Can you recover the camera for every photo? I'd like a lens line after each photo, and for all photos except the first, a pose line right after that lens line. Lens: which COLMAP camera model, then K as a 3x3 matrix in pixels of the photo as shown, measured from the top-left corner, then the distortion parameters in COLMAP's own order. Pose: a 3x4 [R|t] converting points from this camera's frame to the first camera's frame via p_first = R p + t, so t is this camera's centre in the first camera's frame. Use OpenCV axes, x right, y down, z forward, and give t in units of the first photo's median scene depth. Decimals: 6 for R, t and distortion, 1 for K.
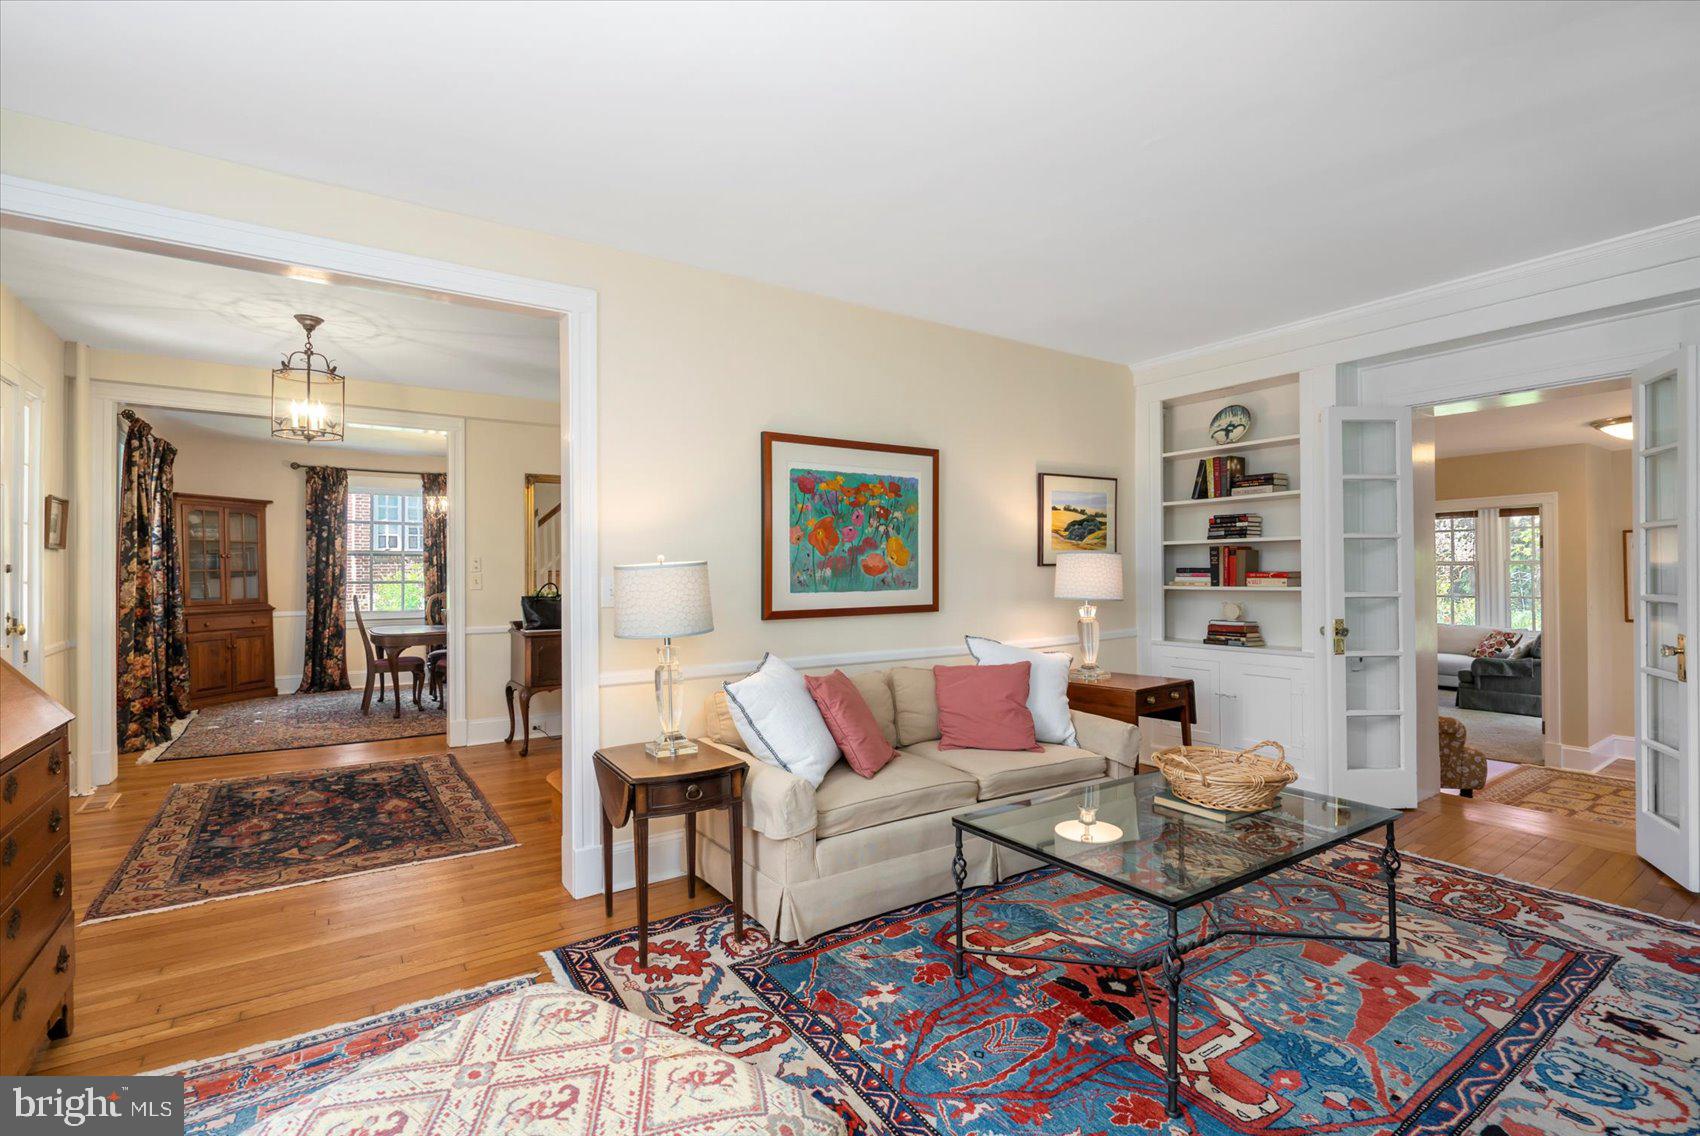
lens RADIAL K [[776.1, 0, 848.7], [0, 776.1, 574.2], [0, 0, 1]] dist [0.000217, -0.000695]
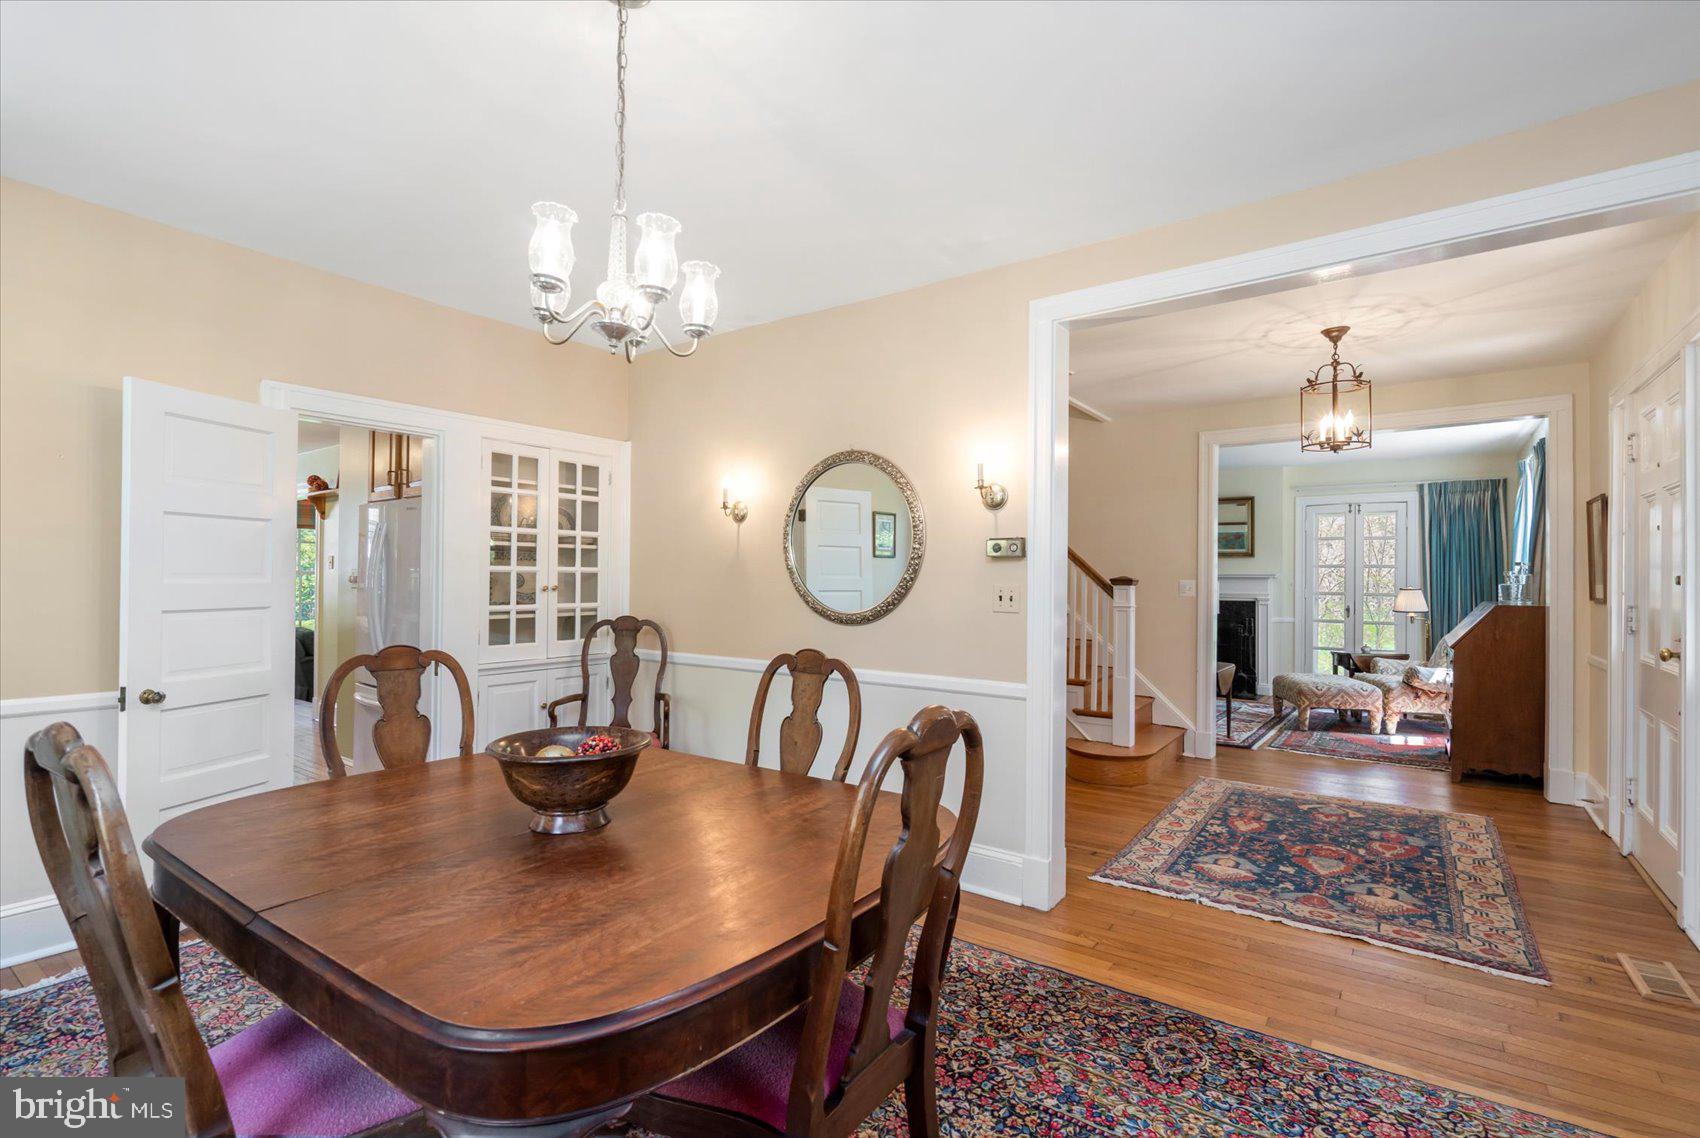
lens RADIAL K [[780.2, 0, 854.9], [0, 780.2, 569.2], [0, 0, 1]] dist [-0.001343, 0.000135]
pose [[-0.347647, 0.011563, 0.937554, -1.534775], [-0.011677, 0.999793, -0.016660, 0.003454], [-0.937553, -0.016740, -0.347440, 2.081148]]
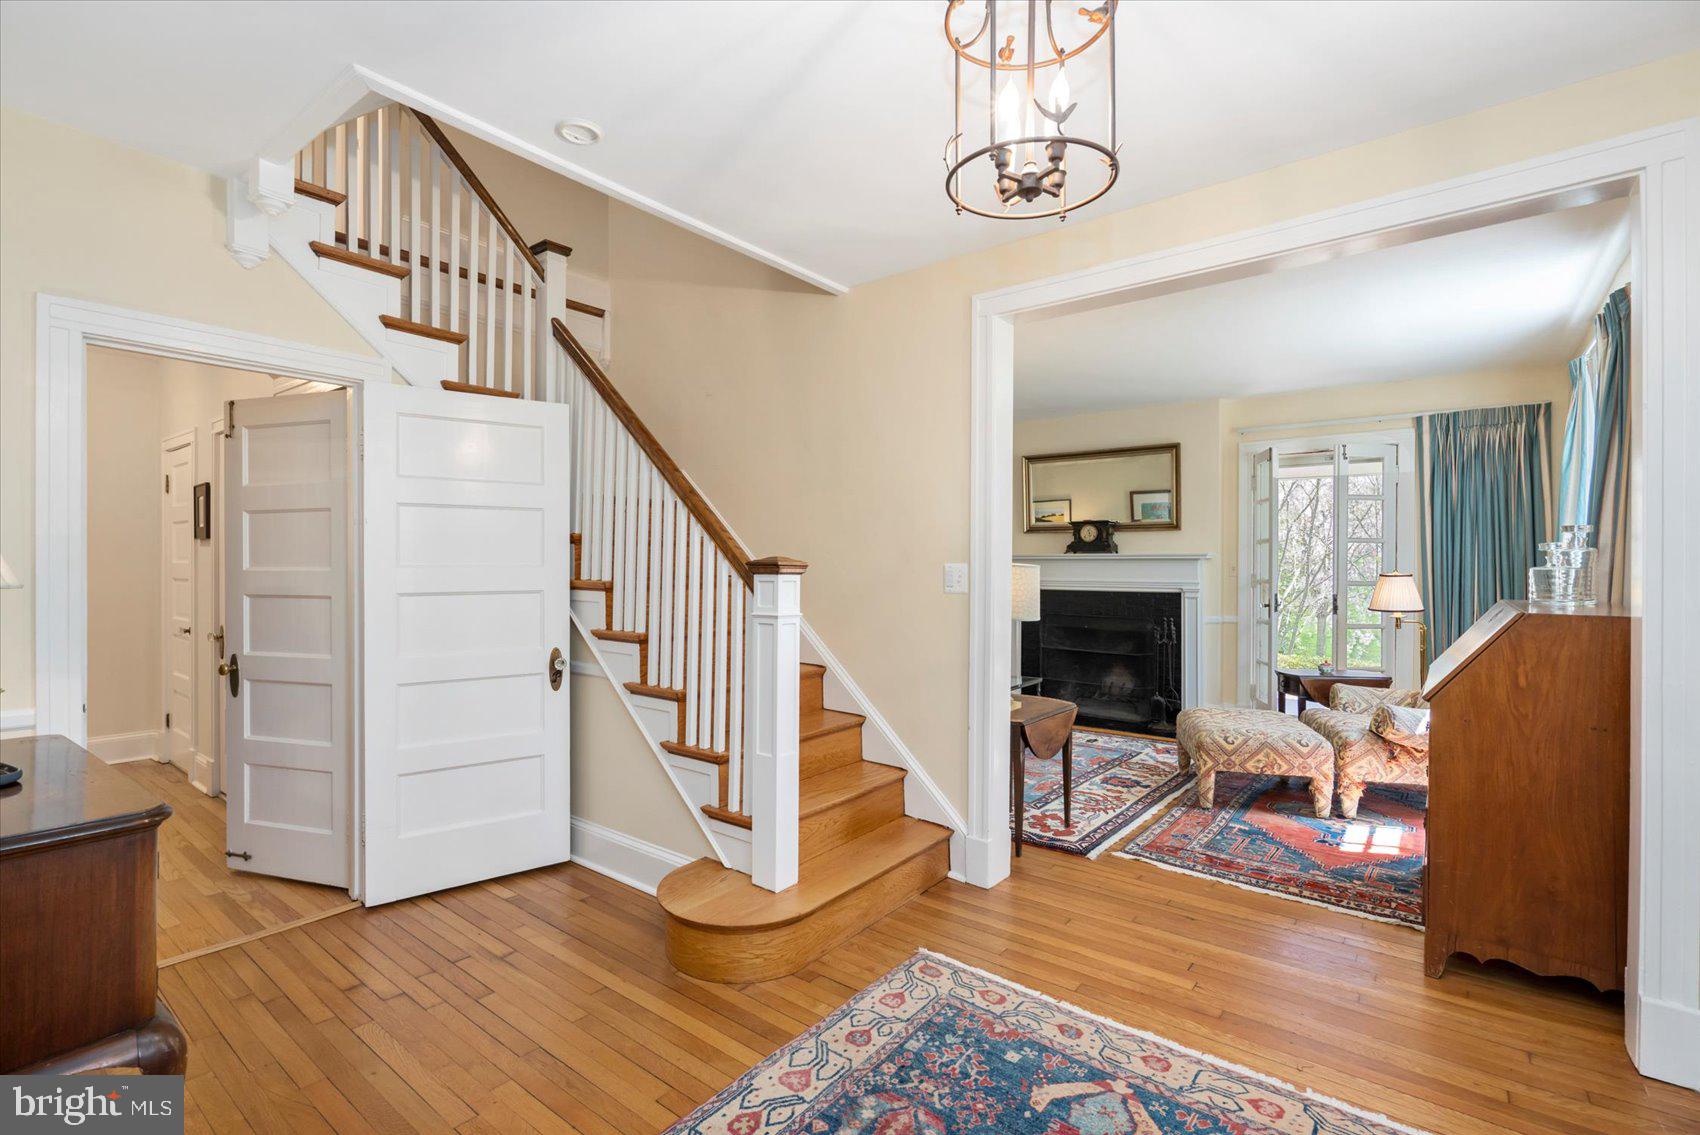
lens RADIAL K [[777.5, 0, 850.8], [0, 777.5, 562.1], [0, 0, 1]] dist [-0.006765, 0.001293]
pose [[-0.306465, 0.003602, 0.951875, -1.087500], [-0.005558, 0.999969, -0.005573, -0.004612], [-0.951866, -0.006998, -0.306435, 1.281506]]
